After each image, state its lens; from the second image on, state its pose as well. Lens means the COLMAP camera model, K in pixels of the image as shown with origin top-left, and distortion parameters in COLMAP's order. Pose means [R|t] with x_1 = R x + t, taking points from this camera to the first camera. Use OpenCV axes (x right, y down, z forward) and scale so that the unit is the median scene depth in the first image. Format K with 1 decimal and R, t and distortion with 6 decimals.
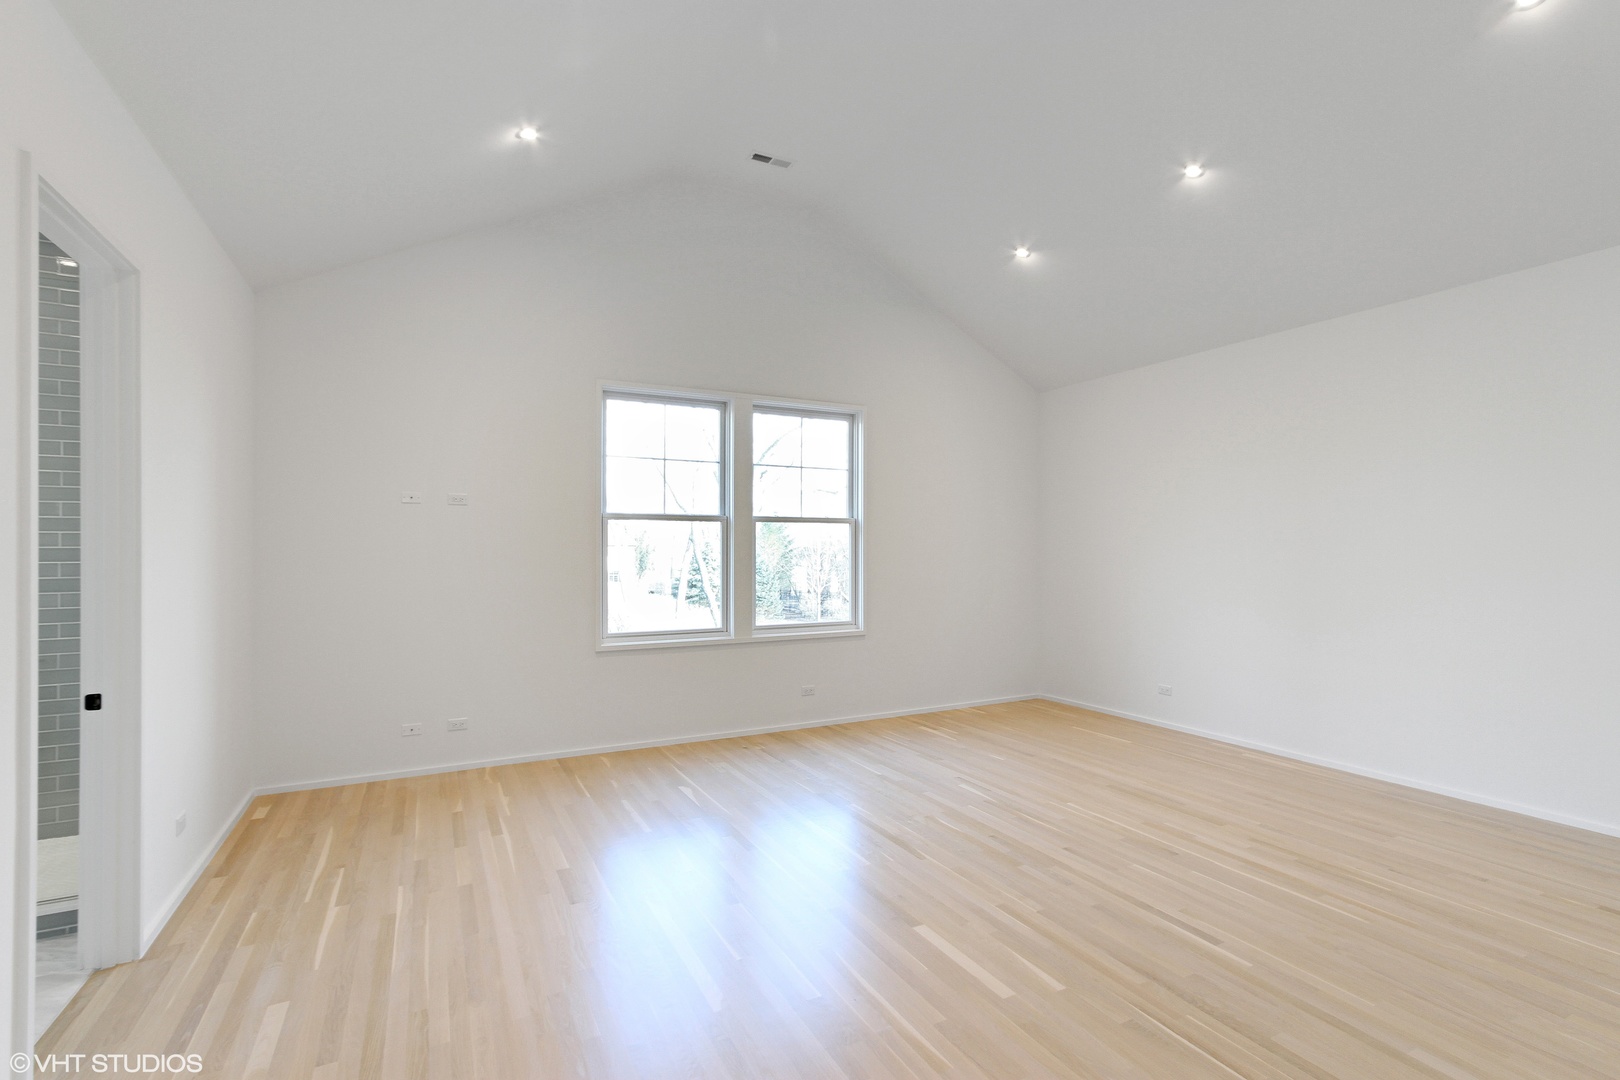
lens RADIAL K [[741.4, 0, 790.1], [0, 741.4, 550.0], [0, 0, 1]] dist [-0.000560, 0.002824]
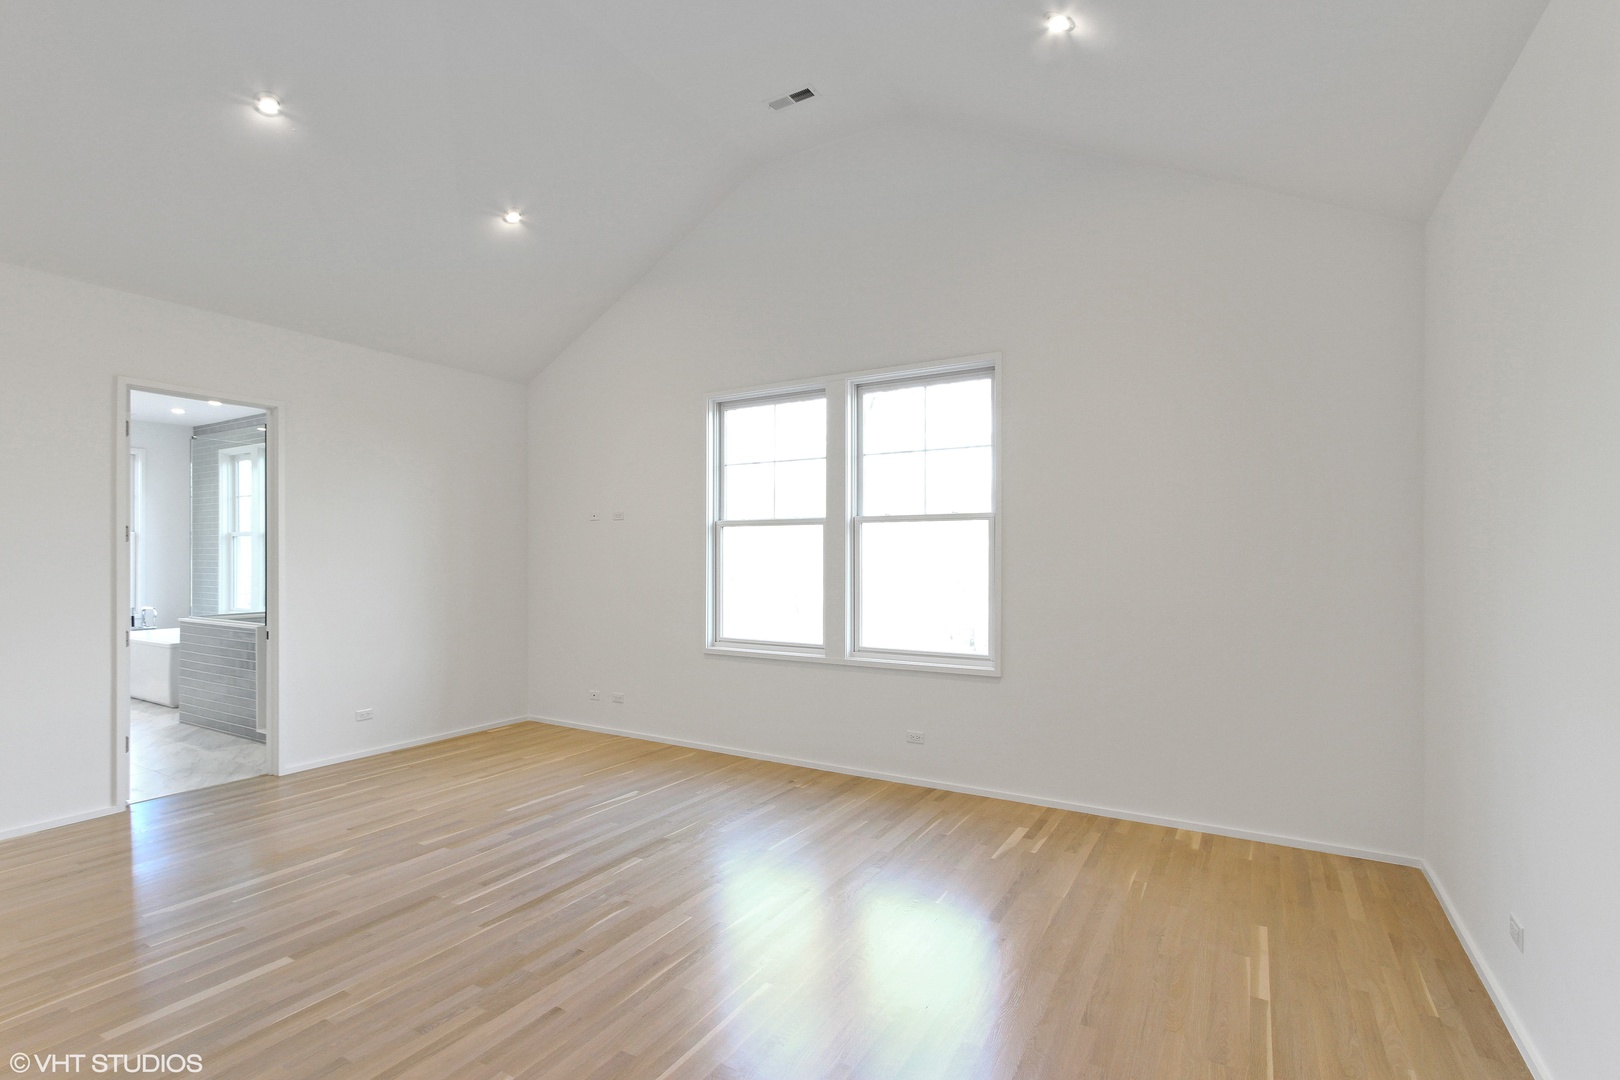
lens RADIAL K [[741.4, 0, 813.9], [0, 741.4, 548.6], [0, 0, 1]] dist [-0.000560, 0.002824]
pose [[0.541231, -0.004942, -0.840859, 0.702863], [0.002183, 0.999988, -0.004473, -0.006157], [0.840871, 0.000585, 0.541235, 0.551179]]
